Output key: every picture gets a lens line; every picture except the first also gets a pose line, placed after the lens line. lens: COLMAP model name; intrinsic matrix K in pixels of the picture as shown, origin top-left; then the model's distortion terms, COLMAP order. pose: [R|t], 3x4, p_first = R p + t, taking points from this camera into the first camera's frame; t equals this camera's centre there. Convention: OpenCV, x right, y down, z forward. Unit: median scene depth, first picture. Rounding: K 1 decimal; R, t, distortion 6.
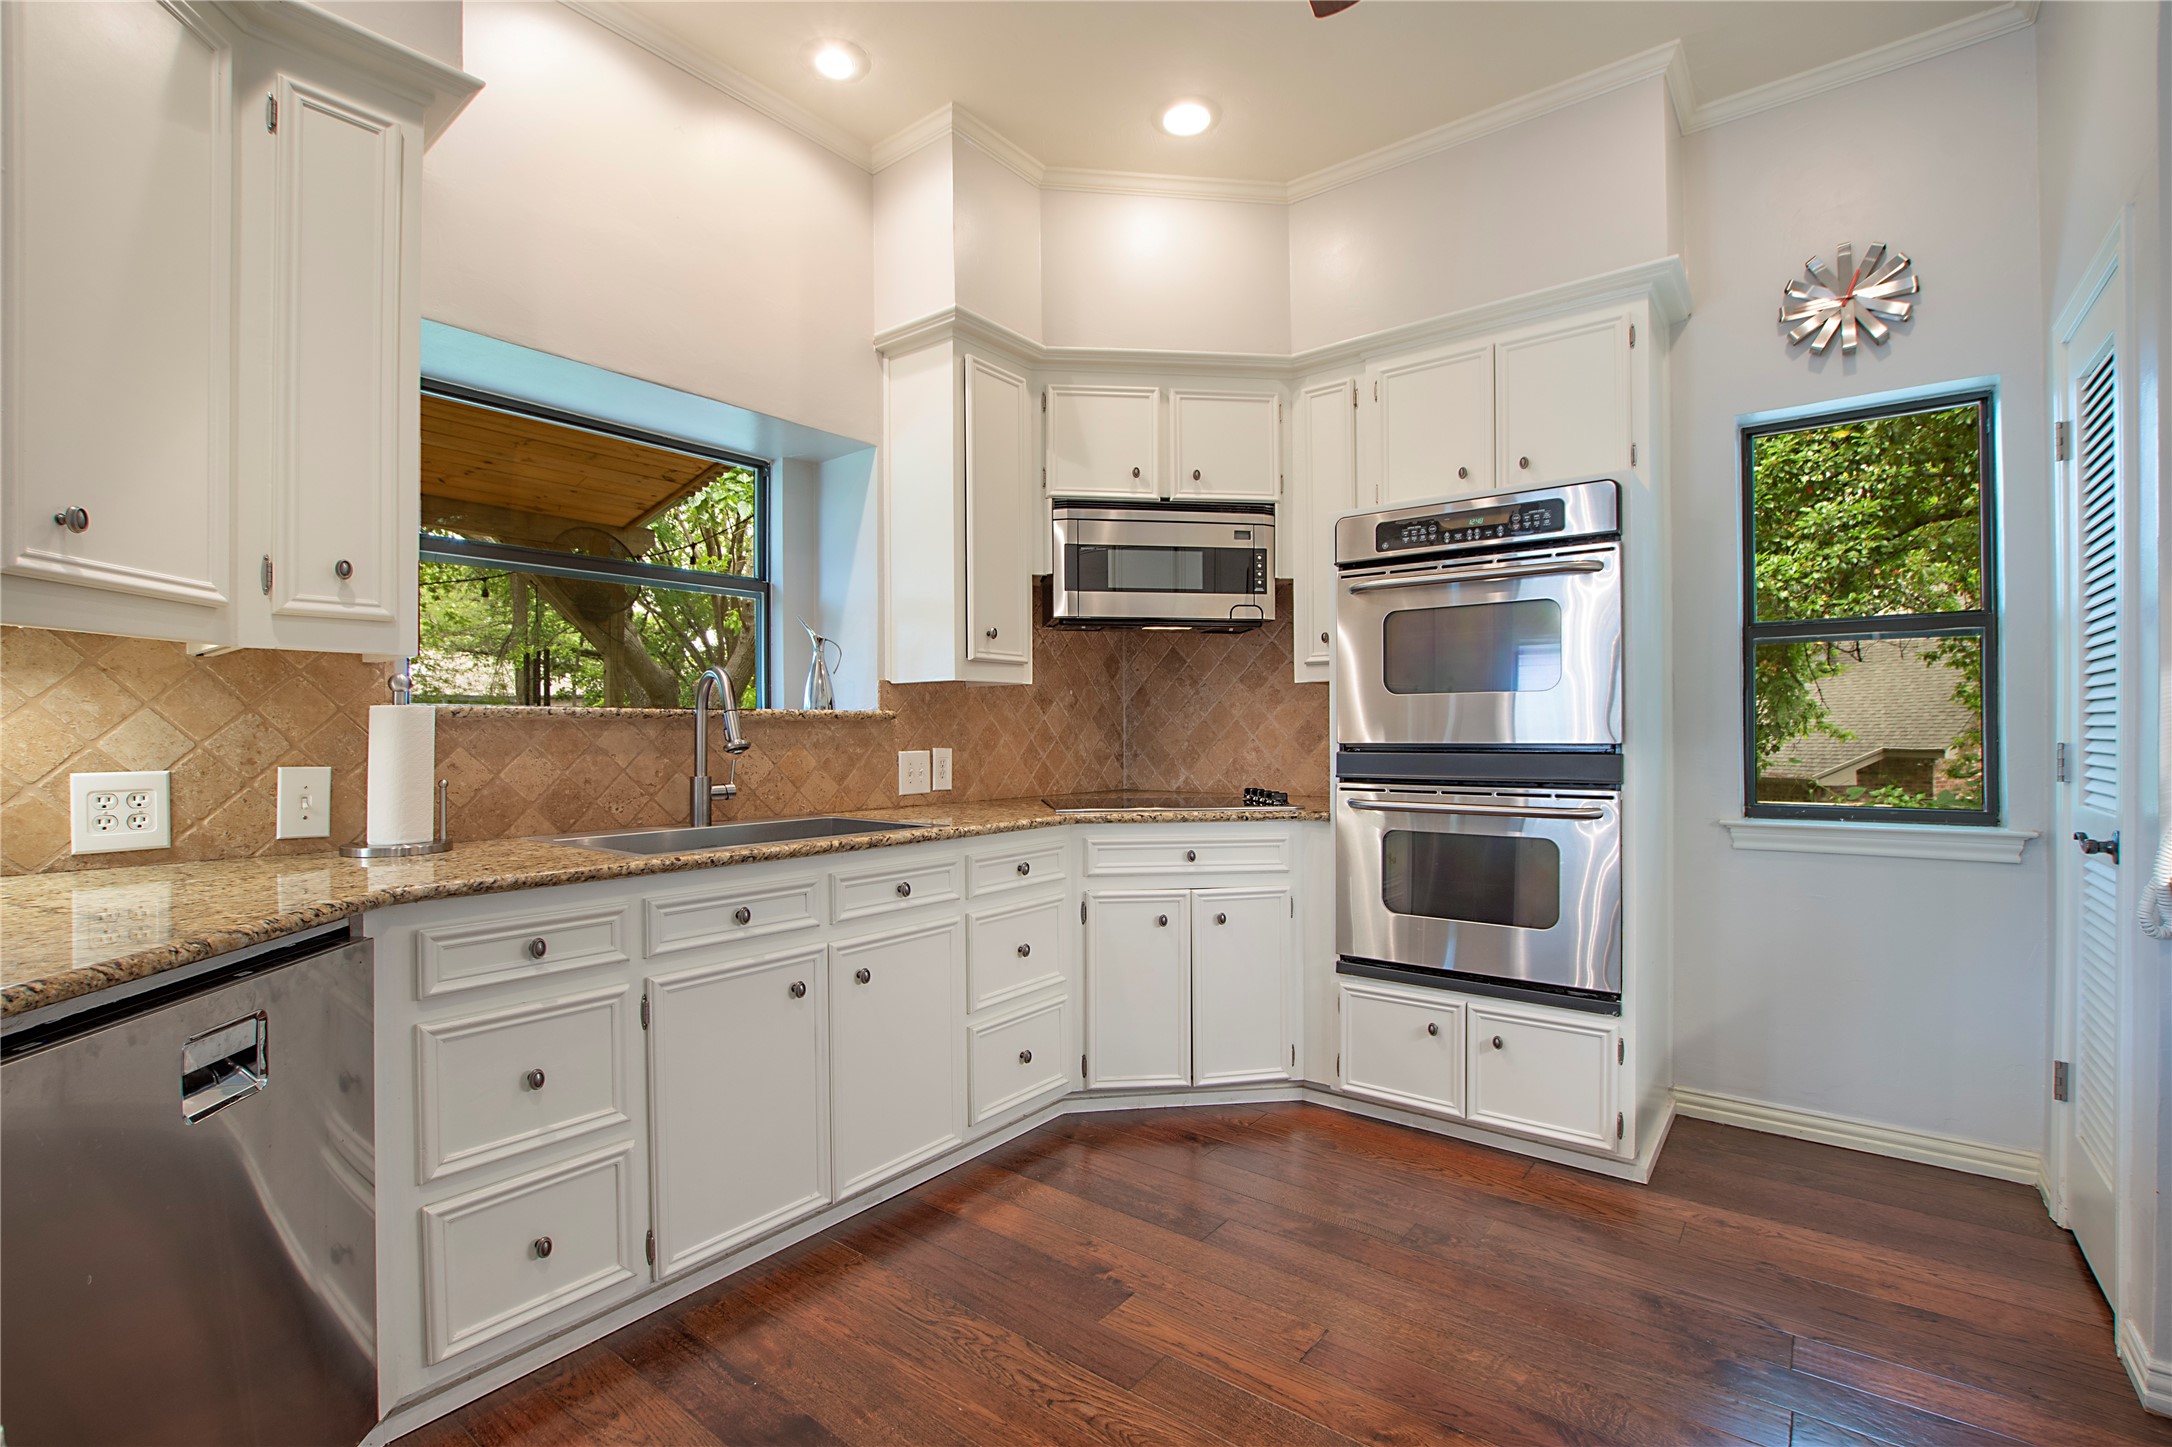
lens RADIAL K [[971.9, 0, 1083.6], [0, 971.9, 728.6], [0, 0, 1]] dist [-0.024889, 0.000581]
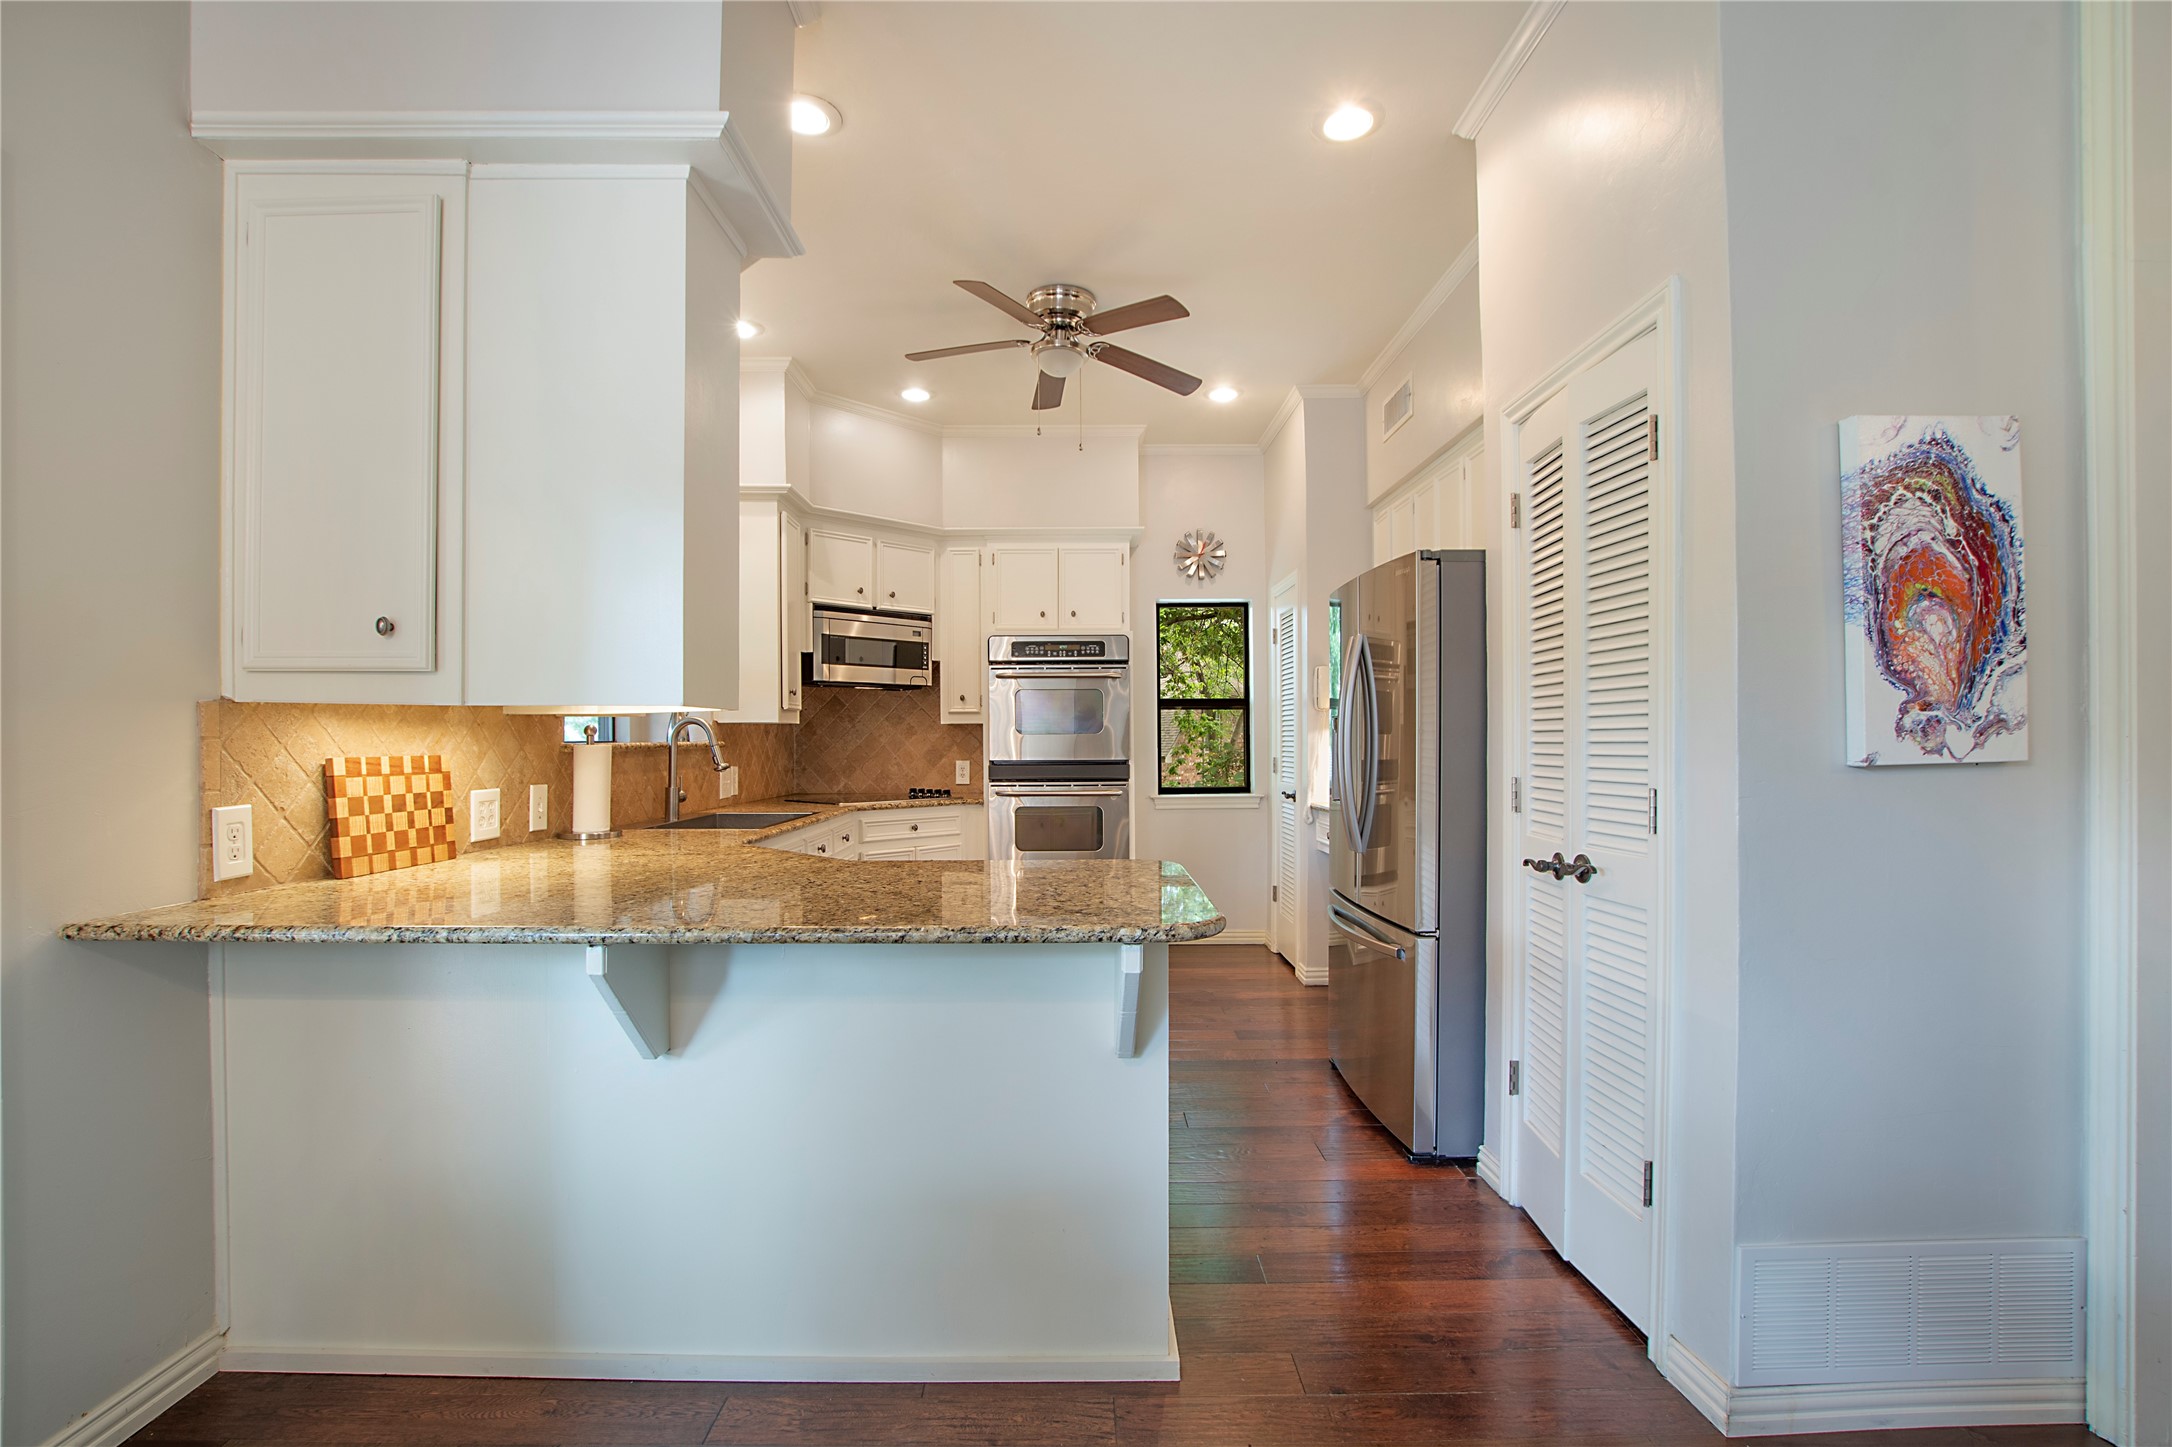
lens RADIAL K [[971.9, 0, 1083.6], [0, 971.9, 728.6], [0, 0, 1]] dist [-0.024889, 0.000581]
pose [[0.778300, 0.008530, 0.627834, -0.728198], [-0.001117, 0.999925, -0.012200, -0.021824], [-0.627891, 0.008794, 0.778251, -0.510878]]
